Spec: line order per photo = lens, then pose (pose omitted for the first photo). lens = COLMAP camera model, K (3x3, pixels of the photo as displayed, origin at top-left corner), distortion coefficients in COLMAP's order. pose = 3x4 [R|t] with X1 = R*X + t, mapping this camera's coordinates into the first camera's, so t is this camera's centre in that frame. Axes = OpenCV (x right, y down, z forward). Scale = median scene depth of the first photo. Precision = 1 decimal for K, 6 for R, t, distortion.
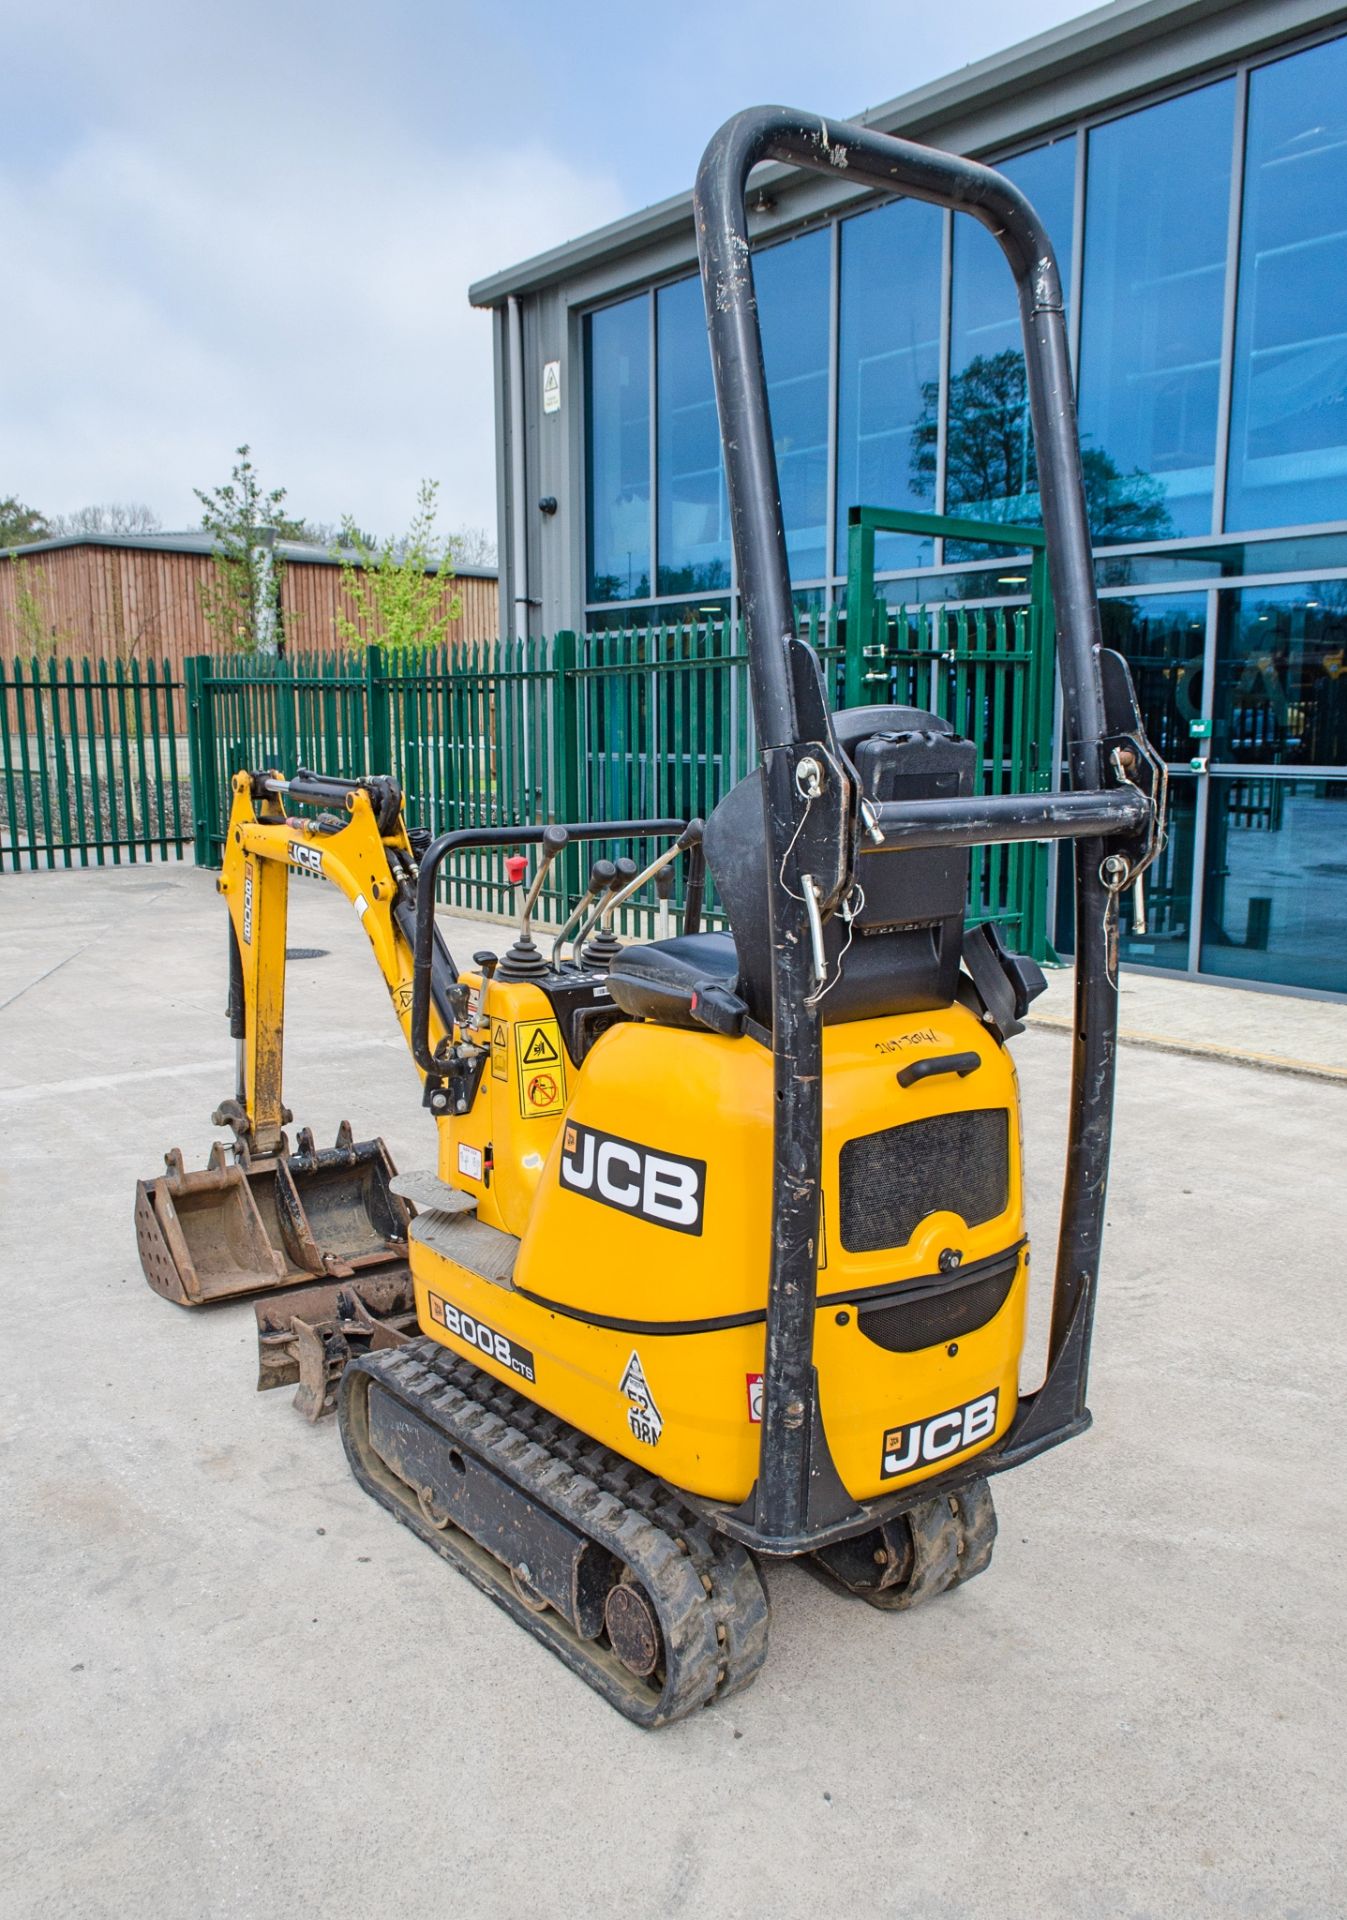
lens RADIAL K [[1604.1, 0, 677.8], [0, 1604.1, 968.7], [0, 0, 1]] dist [0.007266, 0.012217]
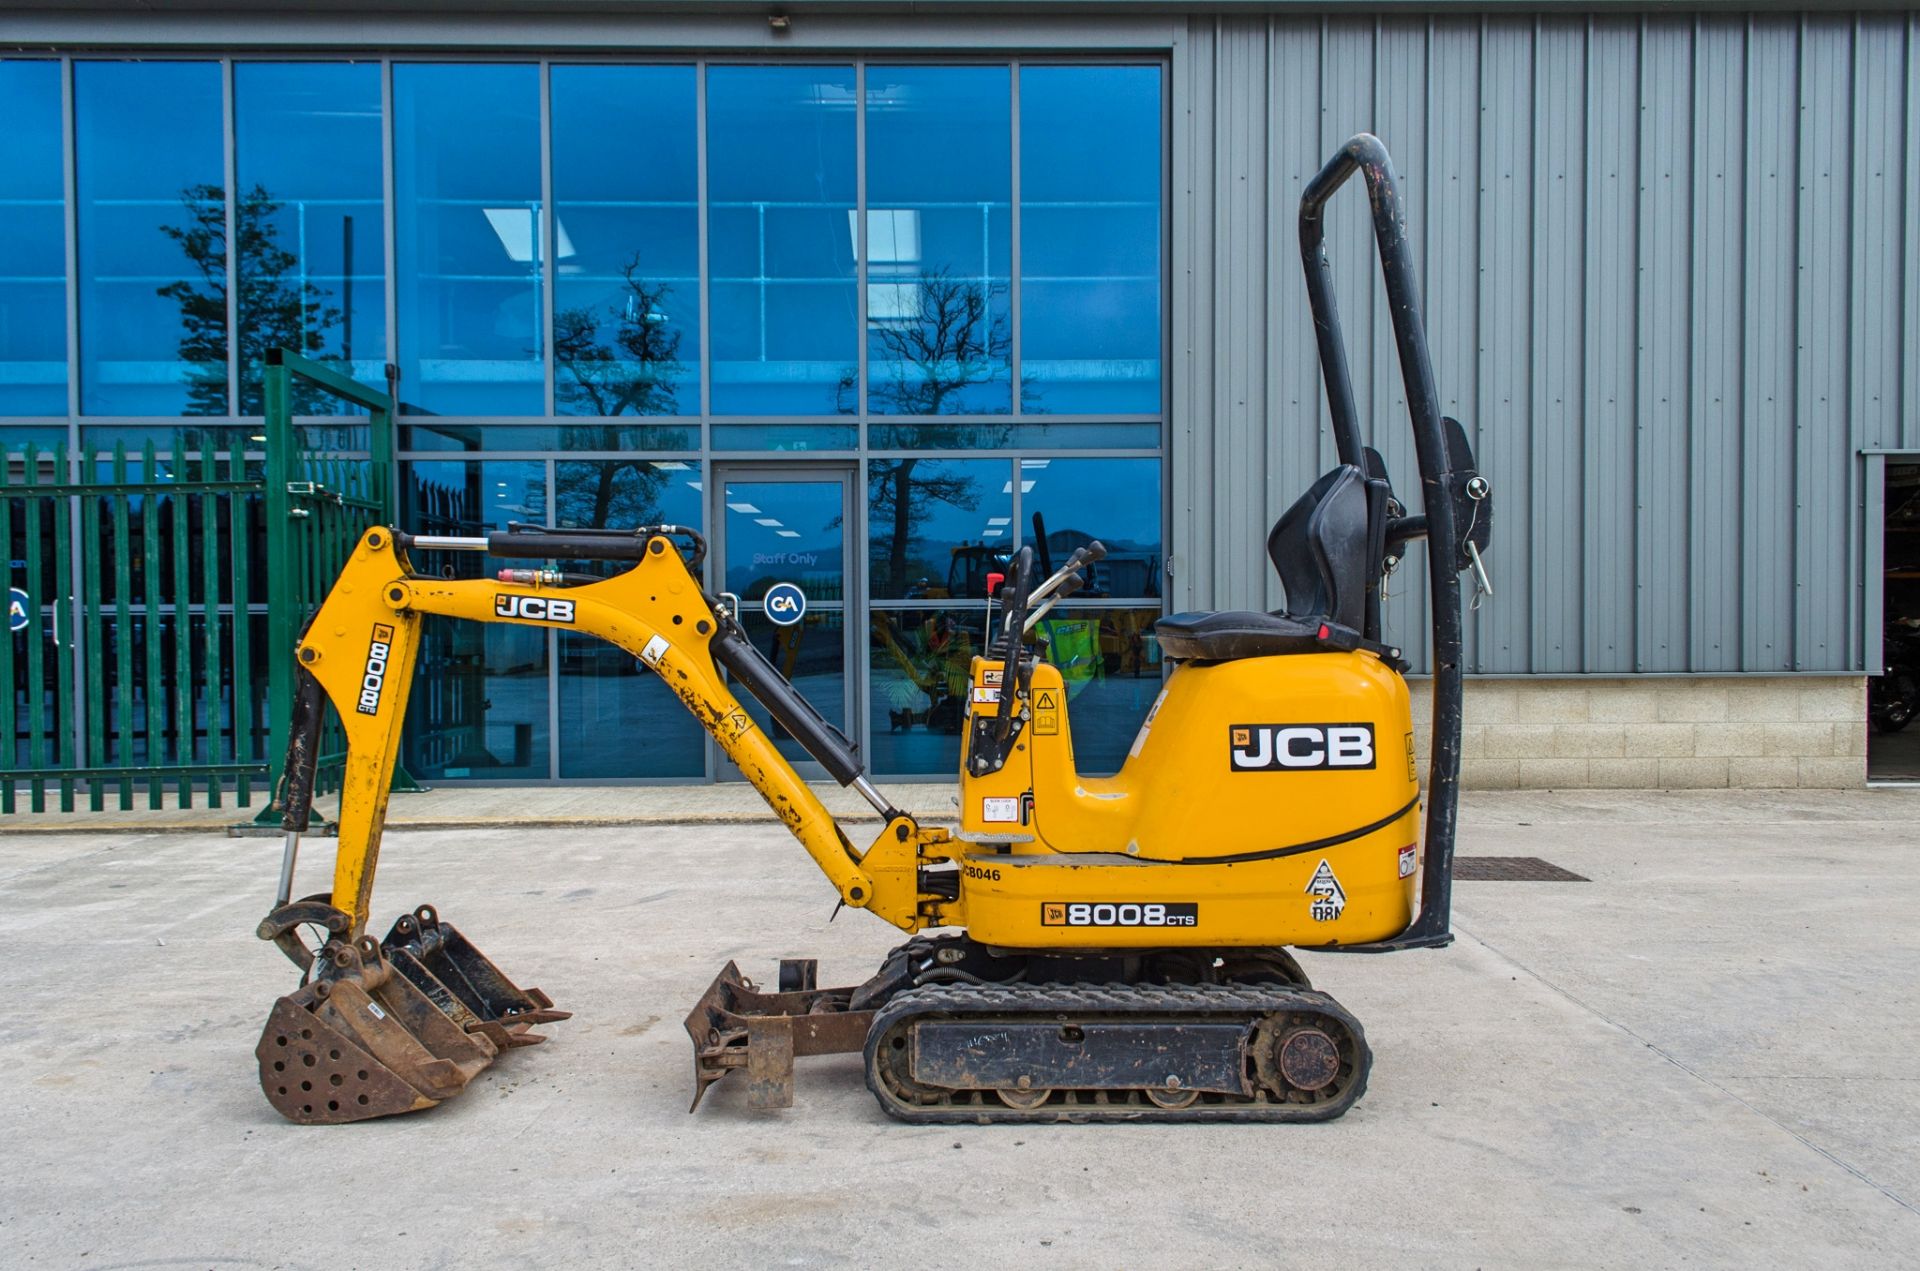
lens RADIAL K [[1479.6, 0, 987.2], [0, 1479.6, 634.9], [0, 0, 1]] dist [0.026133, -0.024167]
pose [[0.581871, -0.009095, 0.813230, -1.181876], [0.127544, 0.988585, -0.080203, 0.083135], [-0.803218, 0.150390, 0.576389, 0.344551]]
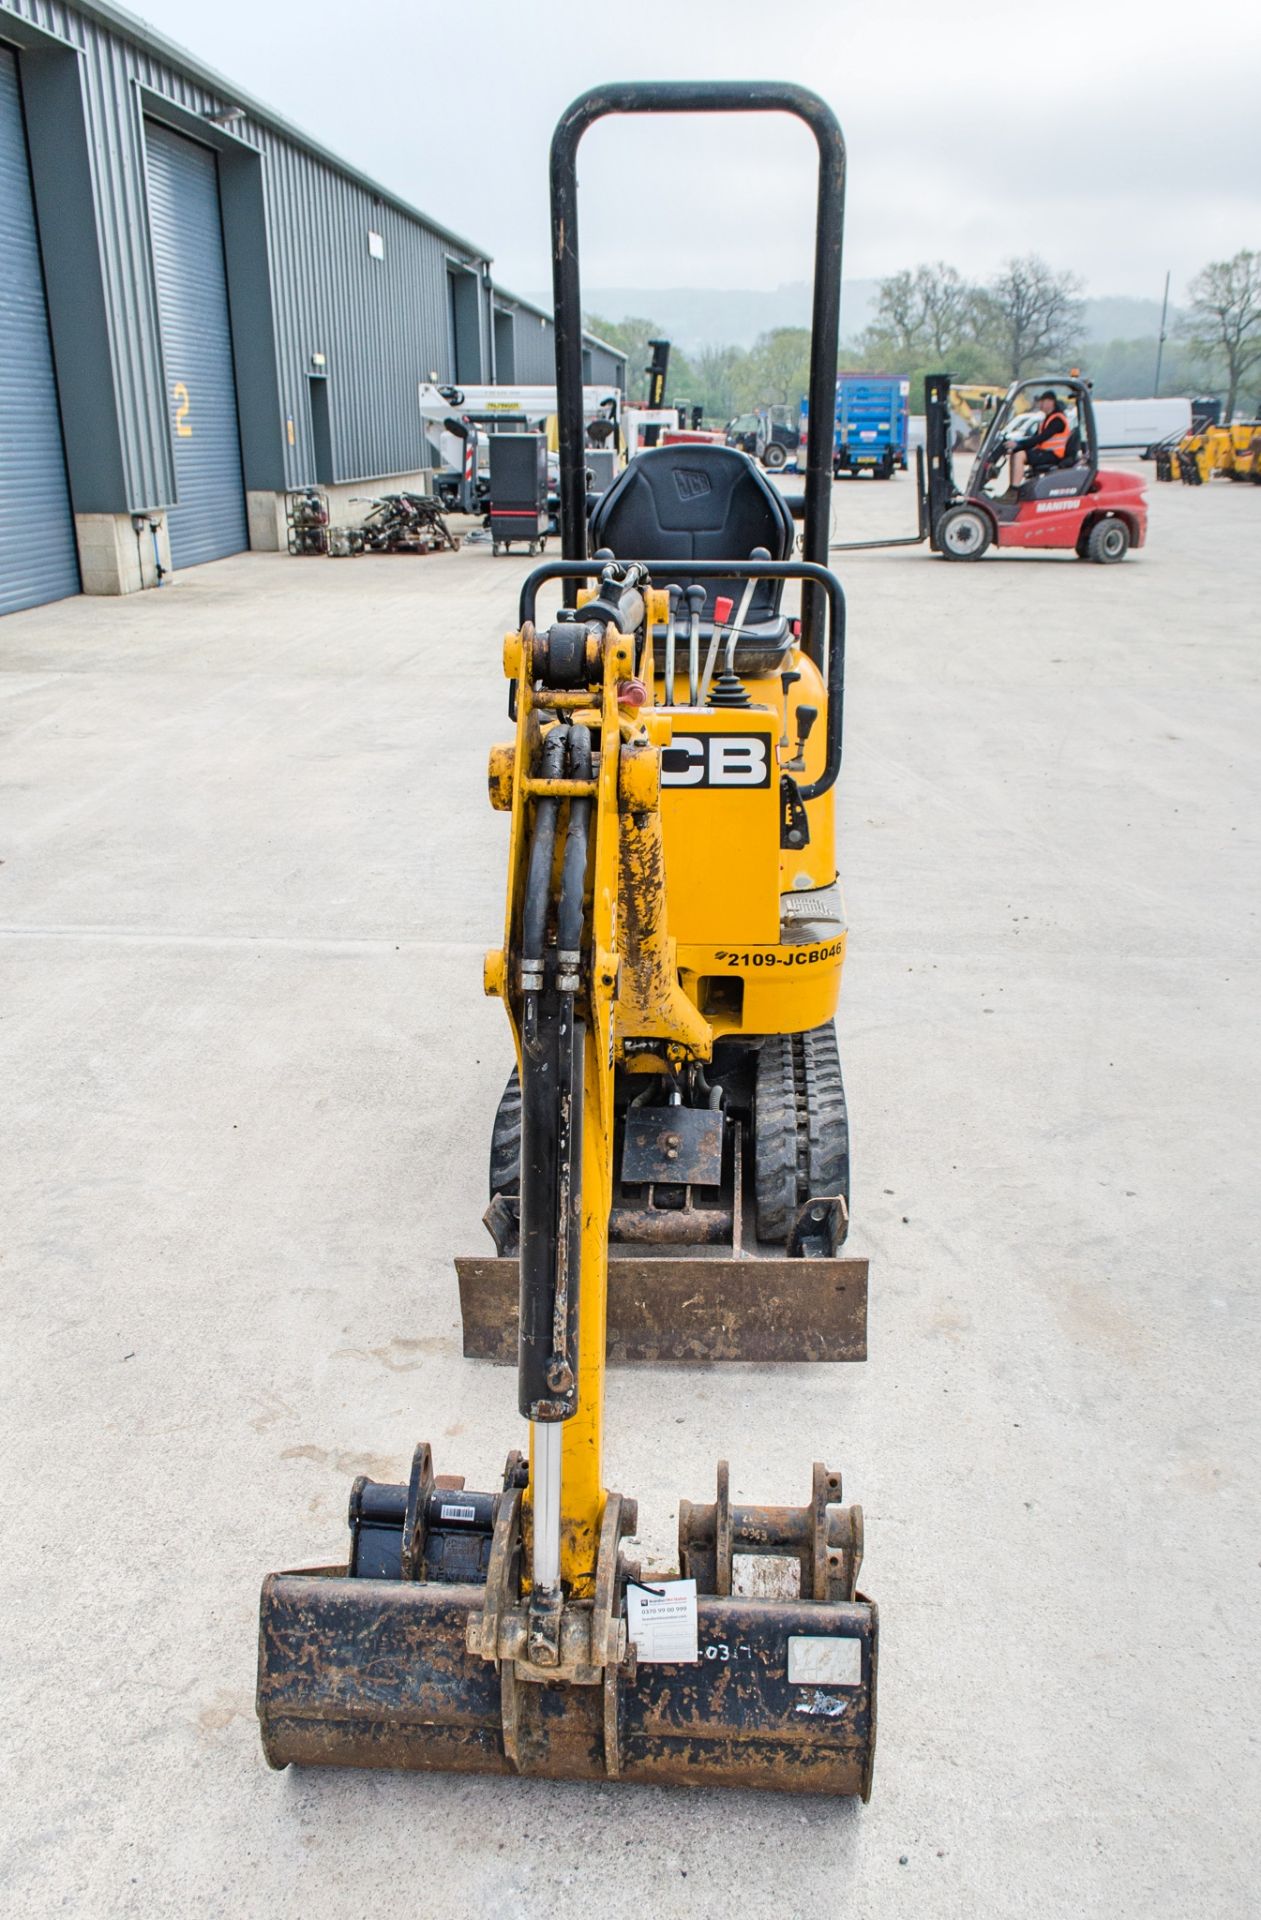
lens RADIAL K [[1612.0, 0, 642.2], [0, 1612.0, 959.0], [0, 0, 1]] dist [0.024089, -0.014978]
pose [[-0.760098, -0.198522, 0.618741, -0.808800], [0.104608, 0.902388, 0.418036, -0.323134], [-0.641333, 0.382473, -0.665136, 1.964737]]
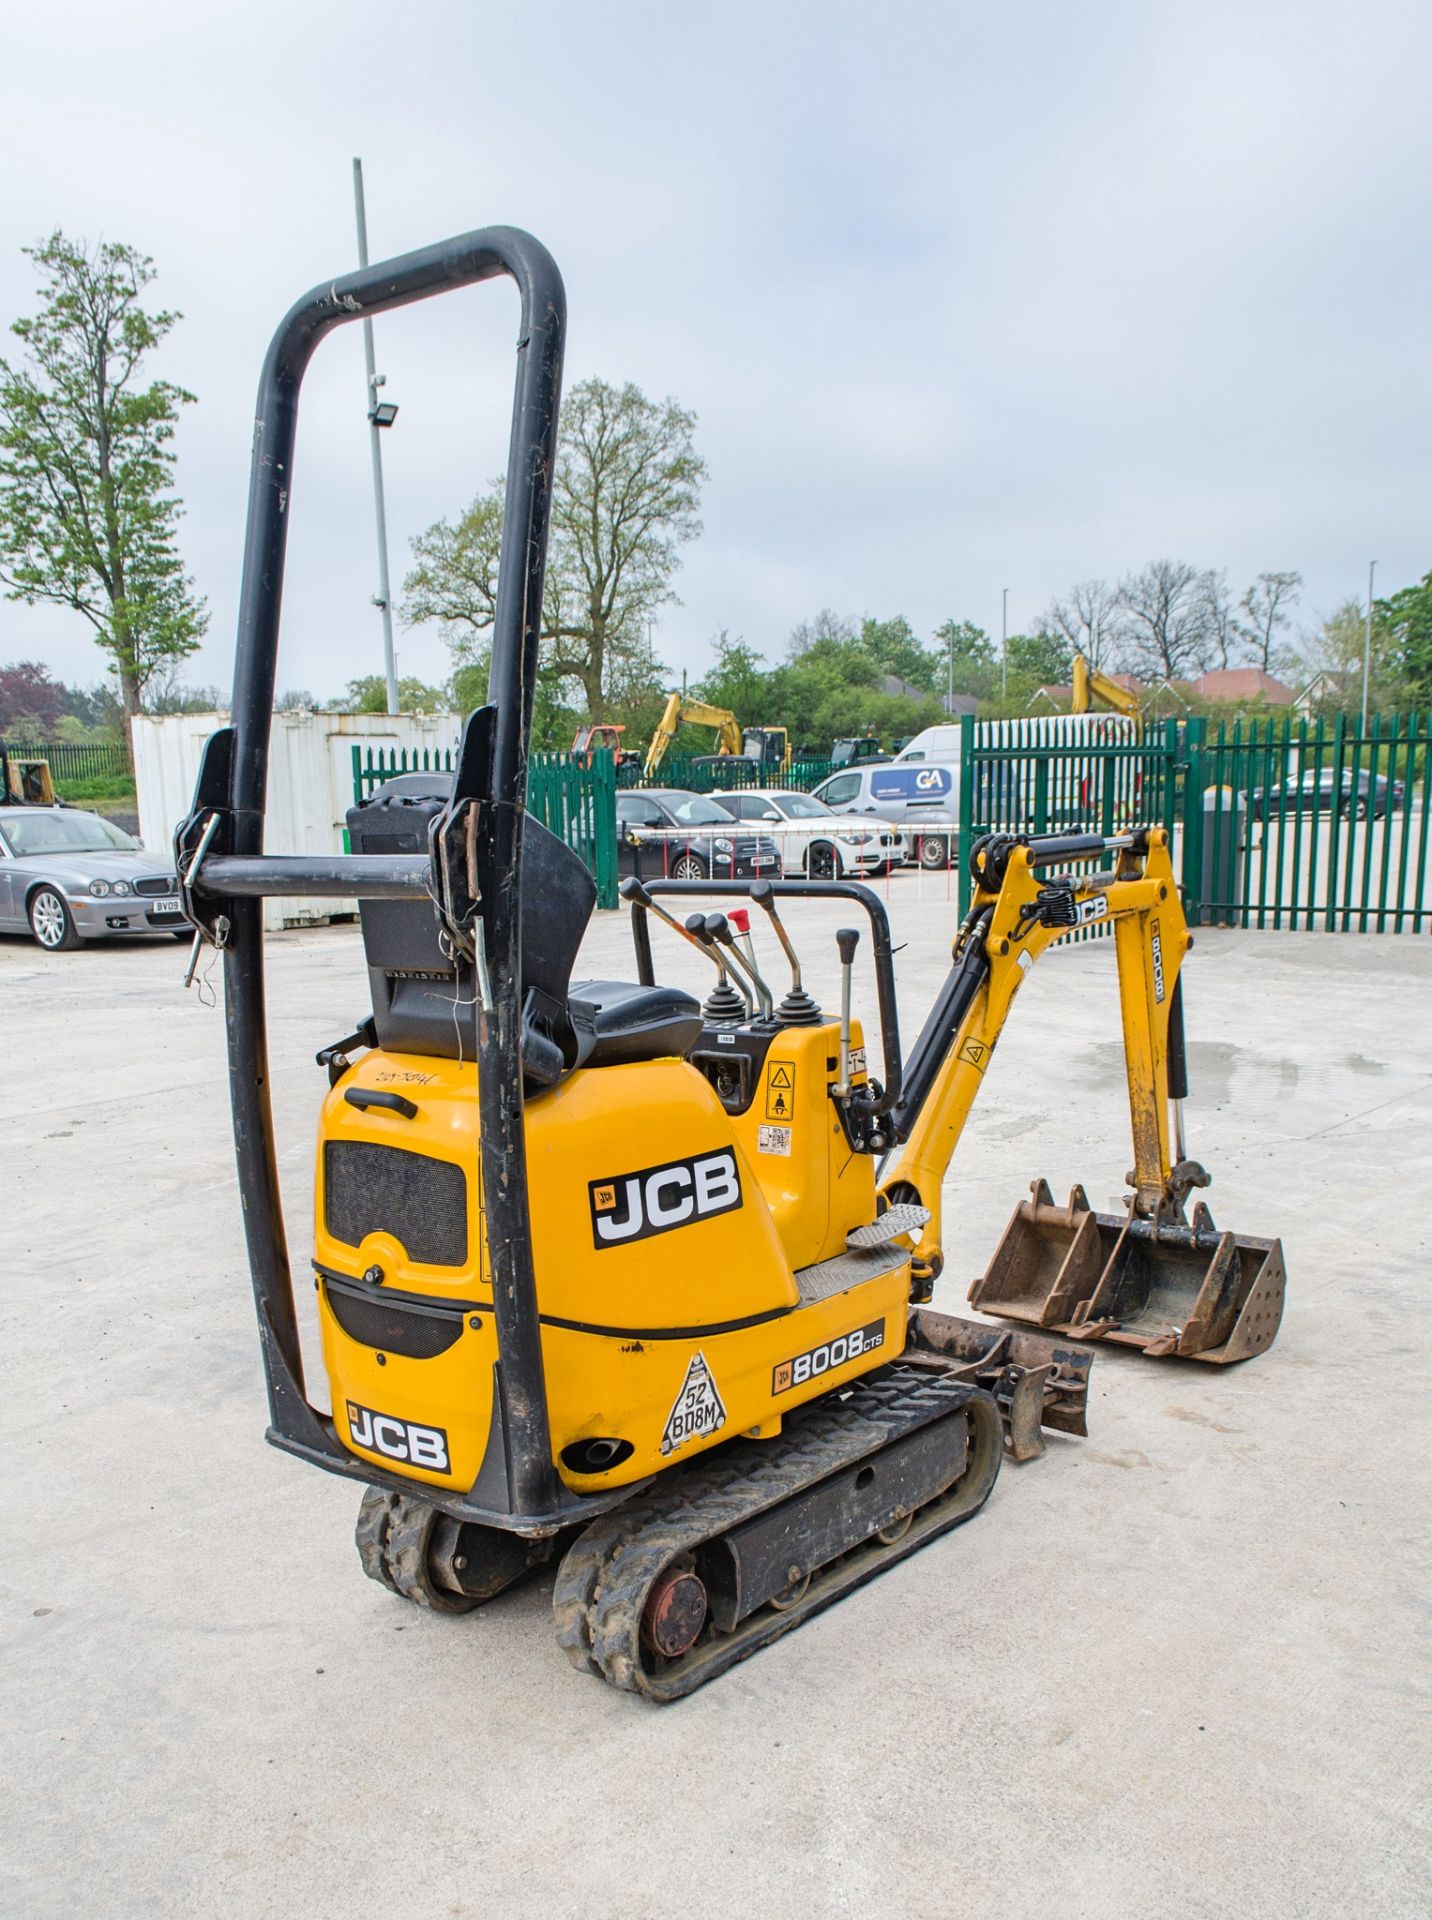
lens RADIAL K [[1695.3, 0, 717.8], [0, 1695.3, 1088.3], [0, 0, 1]] dist [0.018476, 0.000237]
pose [[0.220832, 0.160165, -0.962071, 1.111230], [-0.127508, 0.982699, 0.134331, -0.111191], [0.966941, 0.093007, 0.237434, 0.785928]]
